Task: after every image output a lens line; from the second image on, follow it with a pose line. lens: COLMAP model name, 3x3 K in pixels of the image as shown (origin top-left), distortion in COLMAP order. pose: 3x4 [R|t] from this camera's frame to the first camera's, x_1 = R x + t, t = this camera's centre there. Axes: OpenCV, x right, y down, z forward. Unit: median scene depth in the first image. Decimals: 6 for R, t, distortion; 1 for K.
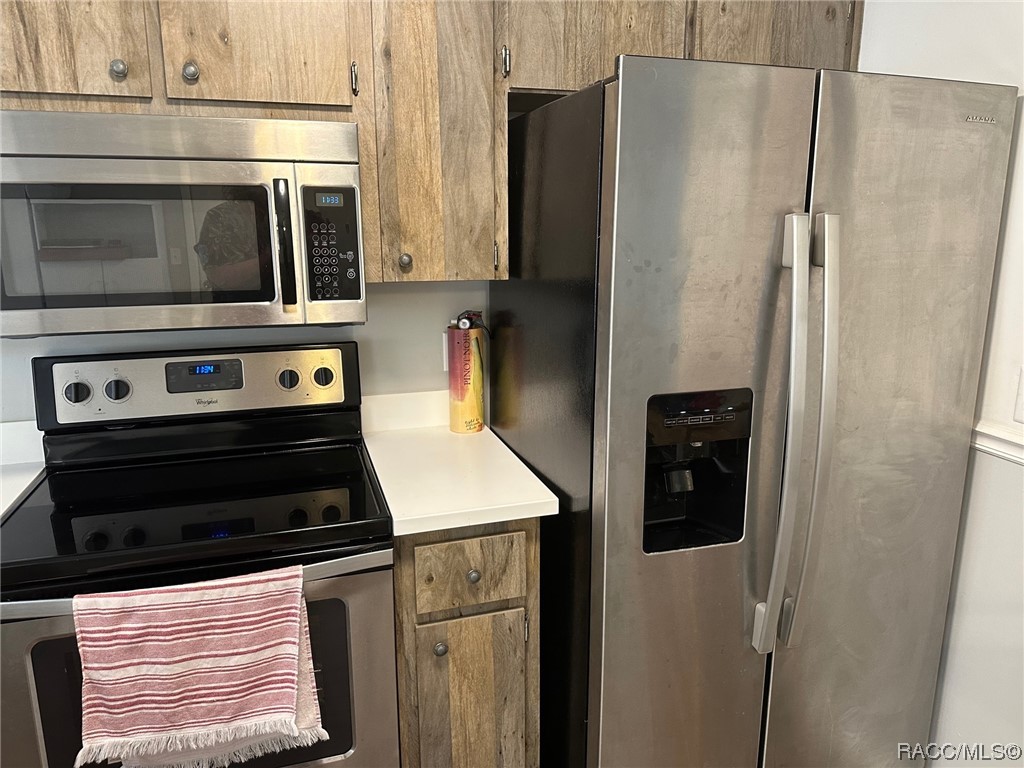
lens RADIAL K [[718.3, 0, 517.1], [0, 718.3, 378.6], [0, 0, 1]] dist [0.044123, -0.066035]
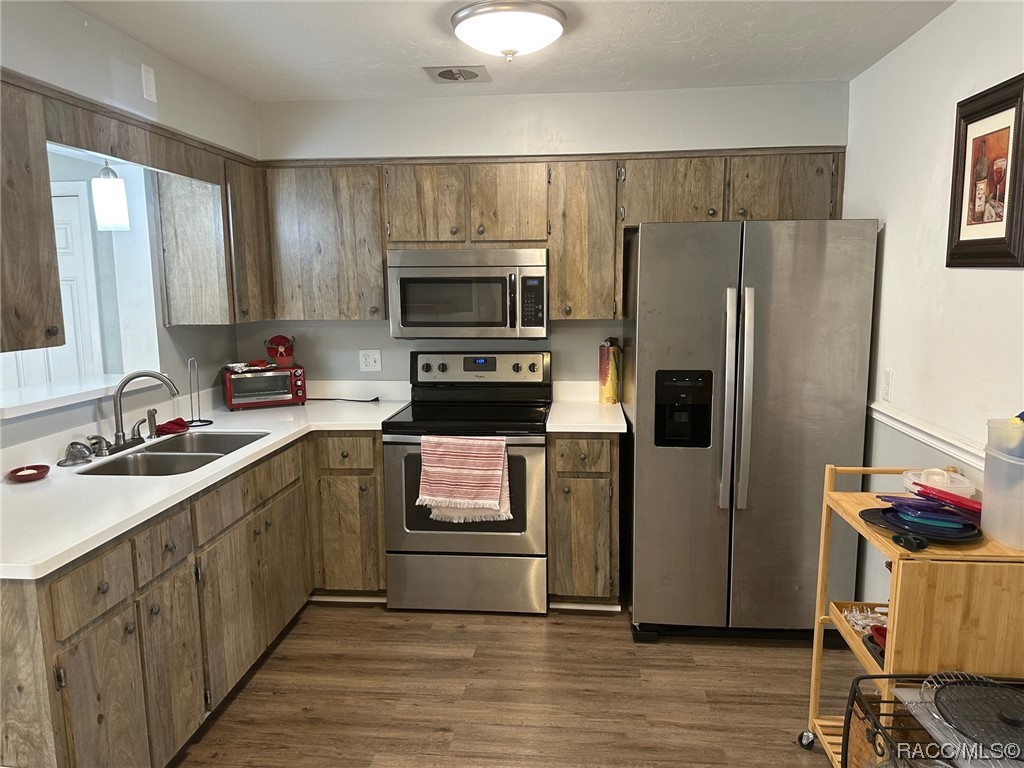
lens RADIAL K [[718.3, 0, 517.1], [0, 718.3, 378.6], [0, 0, 1]] dist [0.044123, -0.066035]
pose [[0.919530, 0.043132, -0.390646, 0.556336], [-0.074827, 0.994992, -0.066273, 0.193539], [0.385831, 0.090171, 0.918152, -0.998229]]
